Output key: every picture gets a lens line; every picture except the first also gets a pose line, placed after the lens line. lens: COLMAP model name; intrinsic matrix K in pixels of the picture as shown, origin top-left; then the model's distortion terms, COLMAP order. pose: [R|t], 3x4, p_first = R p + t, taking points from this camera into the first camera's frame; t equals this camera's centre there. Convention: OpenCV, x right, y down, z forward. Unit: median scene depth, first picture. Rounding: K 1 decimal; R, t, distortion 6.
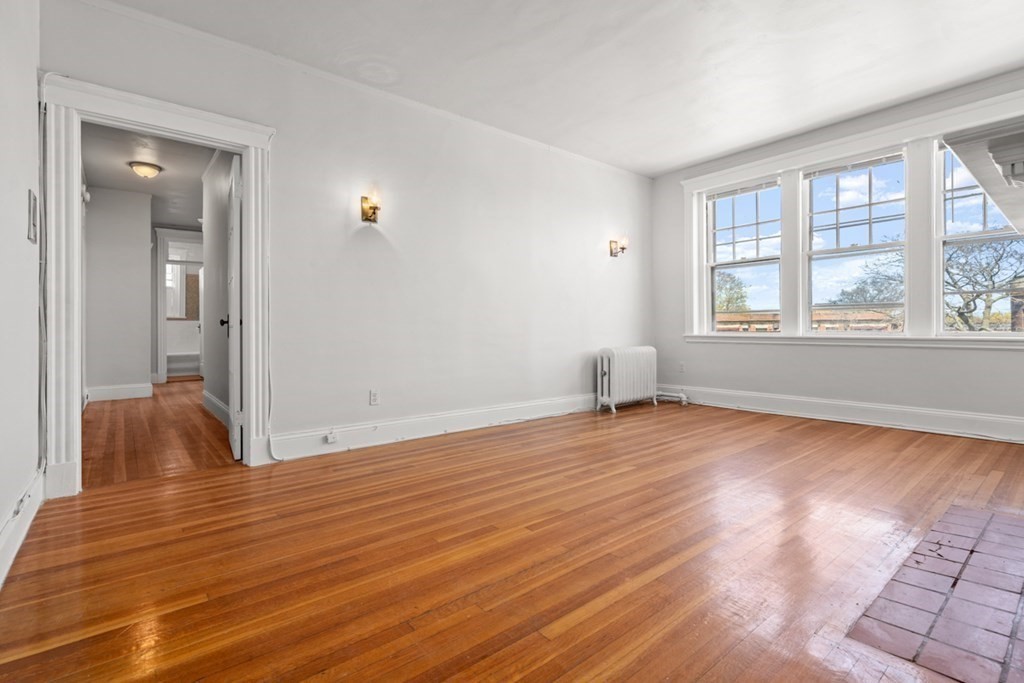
lens RADIAL K [[476.4, 0, 511.1], [0, 476.4, 328.6], [0, 0, 1]] dist [0.000062, 0.000148]
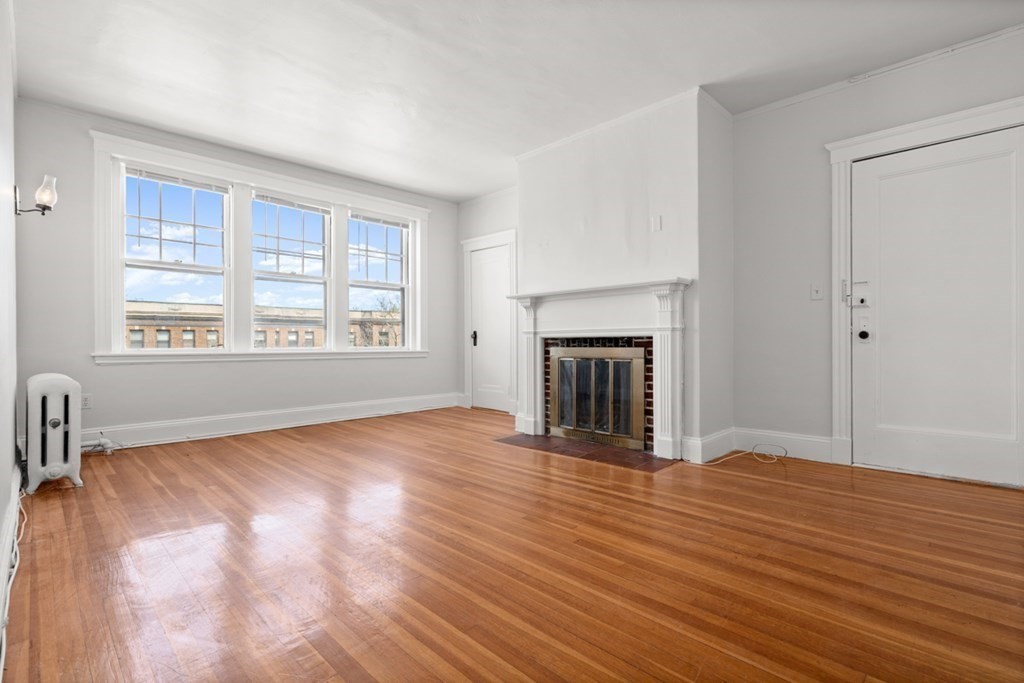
lens RADIAL K [[479.2, 0, 512.0], [0, 479.2, 341.5], [0, 0, 1]] dist [-0.001707, -0.000361]
pose [[-0.101751, 0.008574, 0.994773, -0.547048], [0.003557, 0.999960, -0.008255, 0.004139], [-0.994804, 0.002699, -0.101777, 0.663454]]
